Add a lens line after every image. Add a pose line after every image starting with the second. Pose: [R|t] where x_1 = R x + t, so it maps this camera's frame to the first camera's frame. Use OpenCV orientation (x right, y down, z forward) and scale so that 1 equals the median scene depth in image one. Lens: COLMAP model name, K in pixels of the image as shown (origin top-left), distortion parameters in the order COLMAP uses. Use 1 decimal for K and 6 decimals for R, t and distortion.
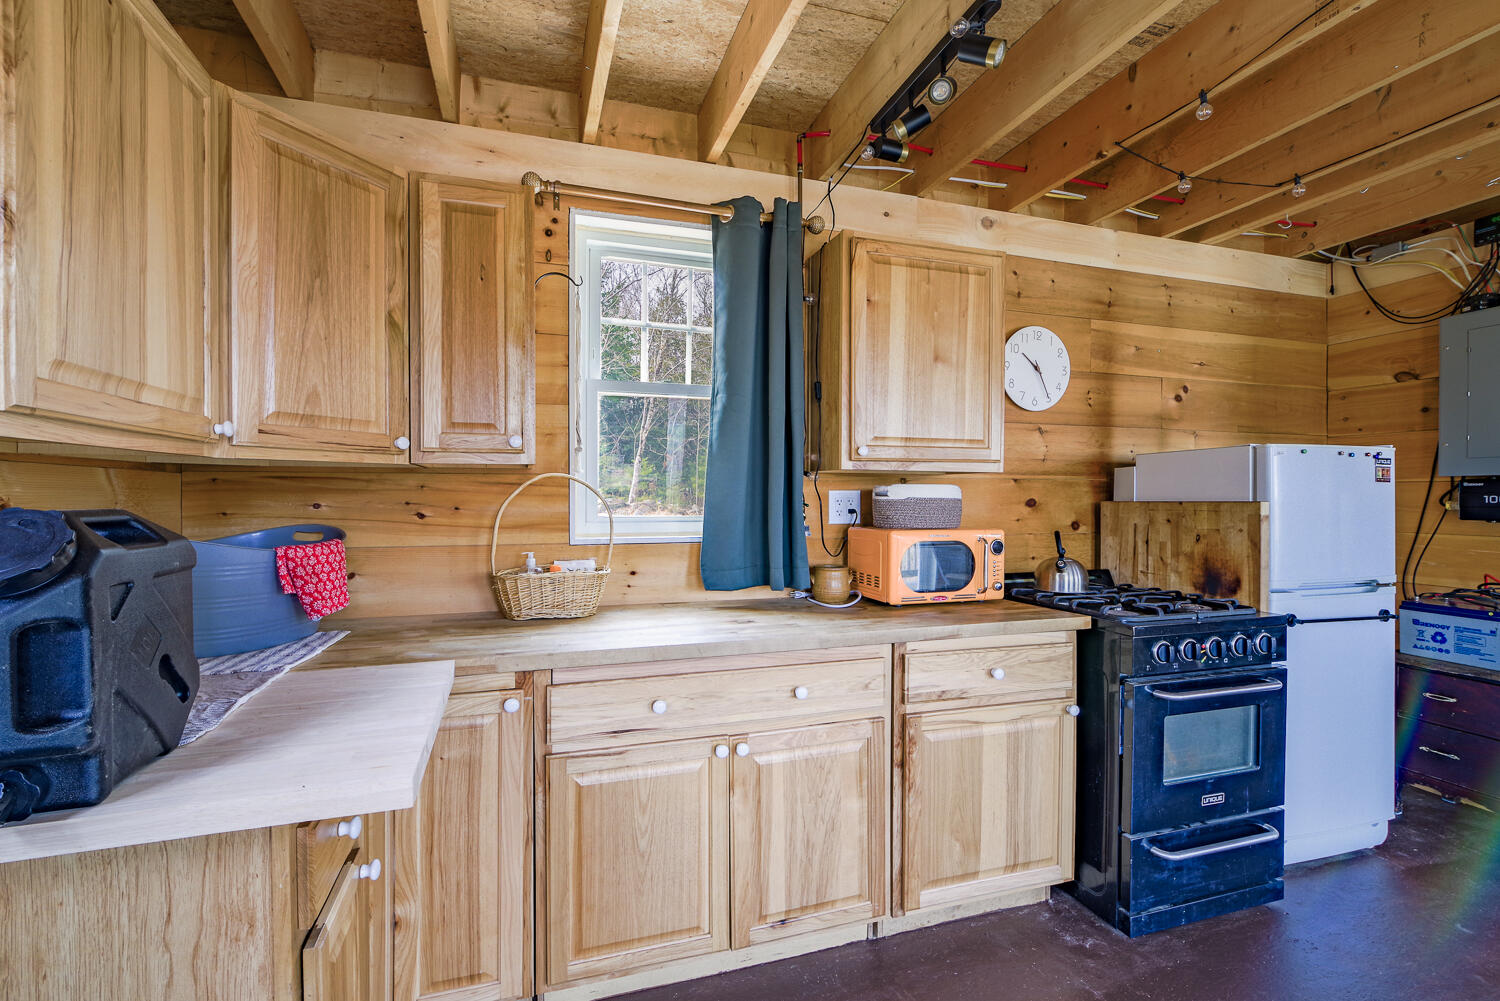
lens RADIAL K [[658.9, 0, 743.7], [0, 658.9, 506.4], [0, 0, 1]] dist [-0.006315, -0.000079]
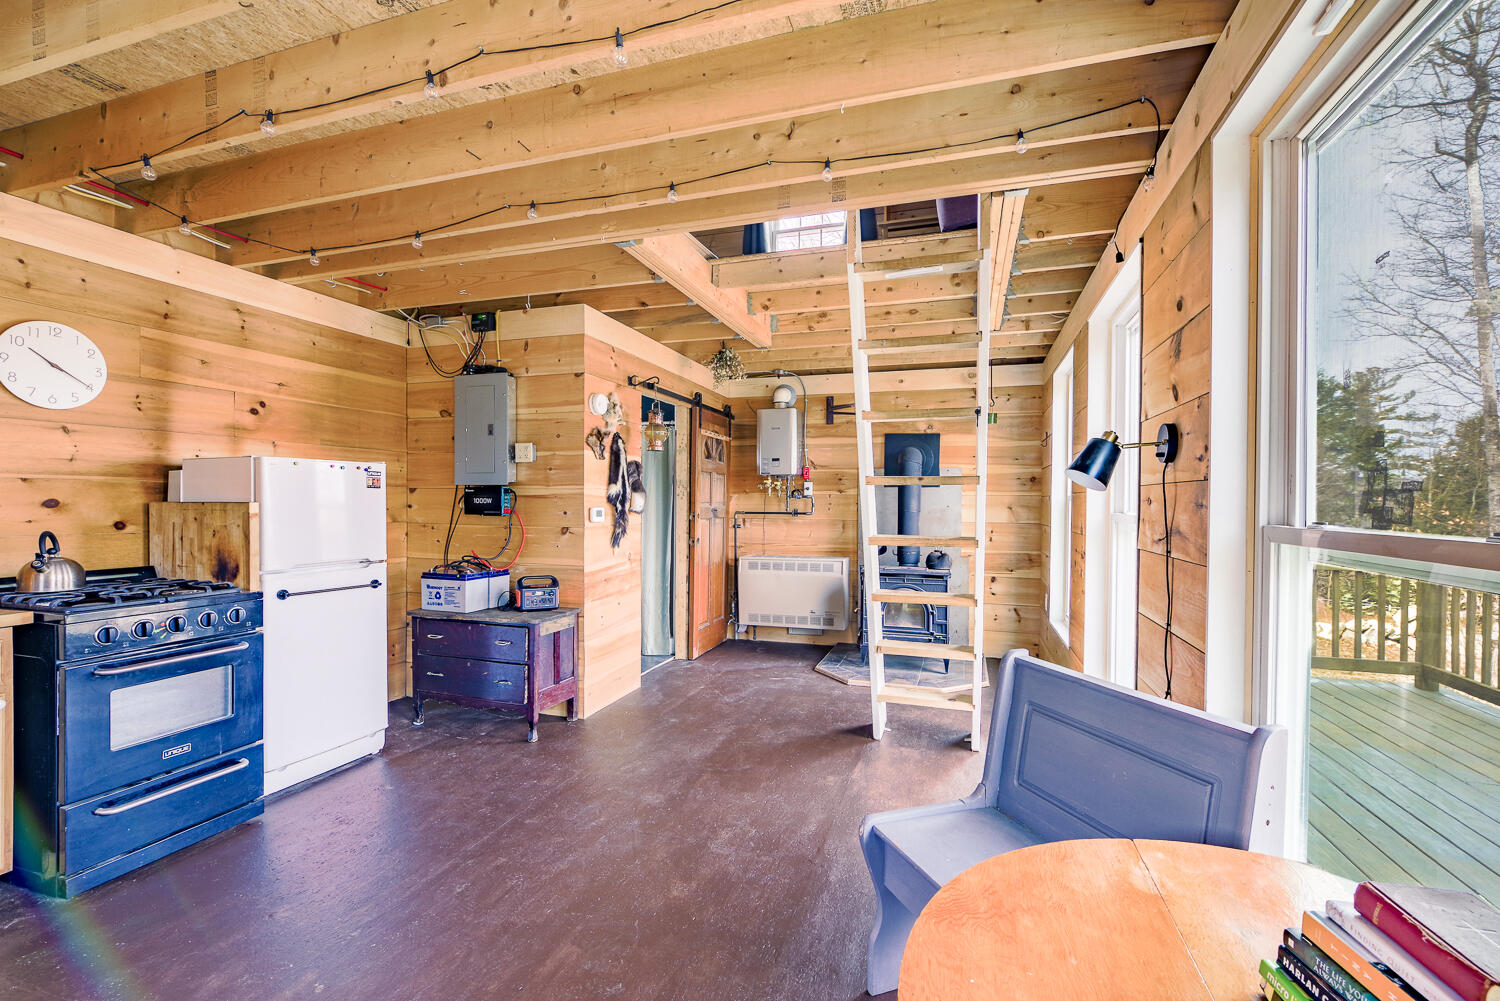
lens RADIAL K [[658.9, 0, 743.7], [0, 658.9, 506.4], [0, 0, 1]] dist [-0.006315, -0.000079]
pose [[0.596168, -0.005167, 0.802843, 0.270002], [0.004430, 0.999985, 0.003146, 0.000627], [-0.802847, 0.001681, 0.596183, -0.390575]]
